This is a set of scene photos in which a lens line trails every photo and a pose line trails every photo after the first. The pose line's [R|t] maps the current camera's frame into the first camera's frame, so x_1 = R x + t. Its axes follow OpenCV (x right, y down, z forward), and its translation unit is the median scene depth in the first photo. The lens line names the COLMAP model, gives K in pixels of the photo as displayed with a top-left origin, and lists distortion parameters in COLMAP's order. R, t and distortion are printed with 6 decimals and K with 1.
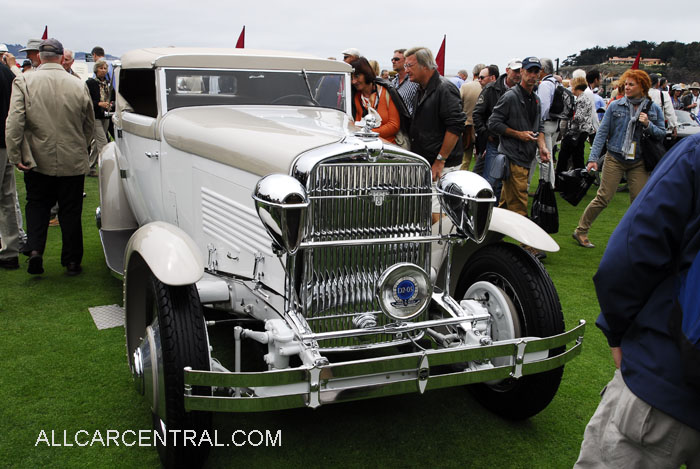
lens RADIAL K [[720.7, 0, 350.0], [0, 720.7, 234.5], [0, 0, 1]] dist [0.006523, 0.019777]
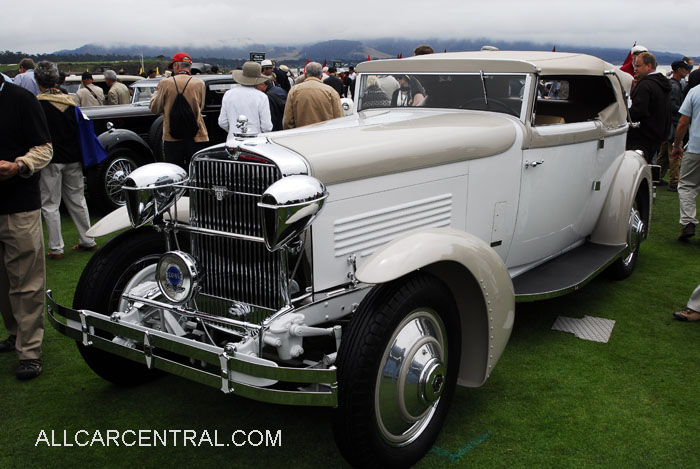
lens RADIAL K [[740.9, 0, 350.0], [0, 740.9, 234.5], [0, 0, 1]] dist [-0.143375, 0.104819]
pose [[0.578709, 0.149303, -0.801751, 1.035806], [-0.157625, 0.985039, 0.069661, -0.096136], [0.800157, 0.086062, 0.593584, 0.515104]]
